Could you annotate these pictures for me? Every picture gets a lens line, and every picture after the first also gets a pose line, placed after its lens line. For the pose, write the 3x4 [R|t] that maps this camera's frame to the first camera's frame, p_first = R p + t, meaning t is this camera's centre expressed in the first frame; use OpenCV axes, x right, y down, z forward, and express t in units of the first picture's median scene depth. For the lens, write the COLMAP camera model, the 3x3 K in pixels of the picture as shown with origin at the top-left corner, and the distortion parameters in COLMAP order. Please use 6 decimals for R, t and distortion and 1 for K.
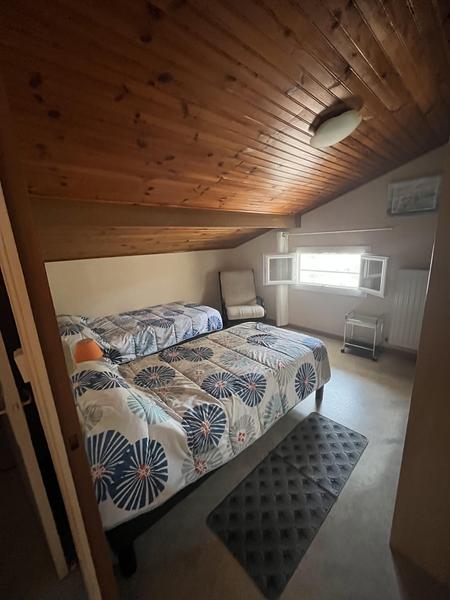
lens RADIAL K [[241.8, 0, 228.0], [0, 241.8, 300.2], [0, 0, 1]] dist [0.000506, 0.000111]
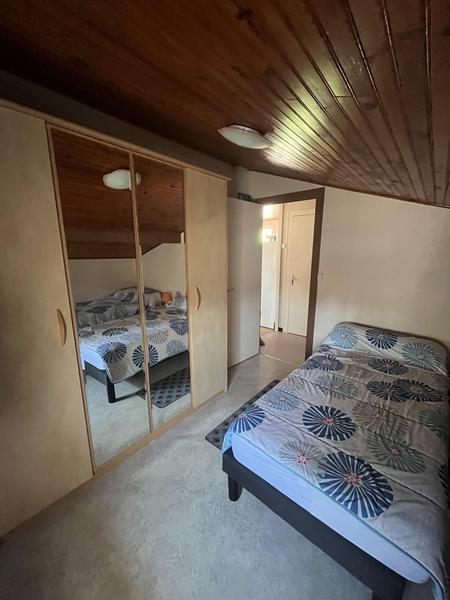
lens RADIAL K [[241.8, 0, 228.0], [0, 241.8, 300.2], [0, 0, 1]] dist [0.000506, 0.000111]
pose [[-0.992538, 0.066128, -0.102449, 0.478224], [0.016195, 0.904224, 0.426752, -0.416996], [0.120857, 0.421908, -0.898547, 1.536993]]
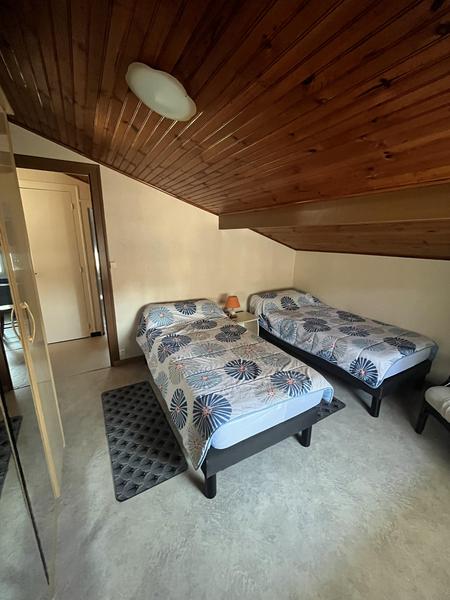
lens RADIAL K [[241.8, 0, 228.0], [0, 241.8, 300.2], [0, 0, 1]] dist [0.000506, 0.000111]
pose [[-0.223046, 0.280282, -0.933645, 0.926526], [-0.230698, 0.915388, 0.329914, -0.331118], [0.947116, 0.288976, -0.139513, 1.106408]]
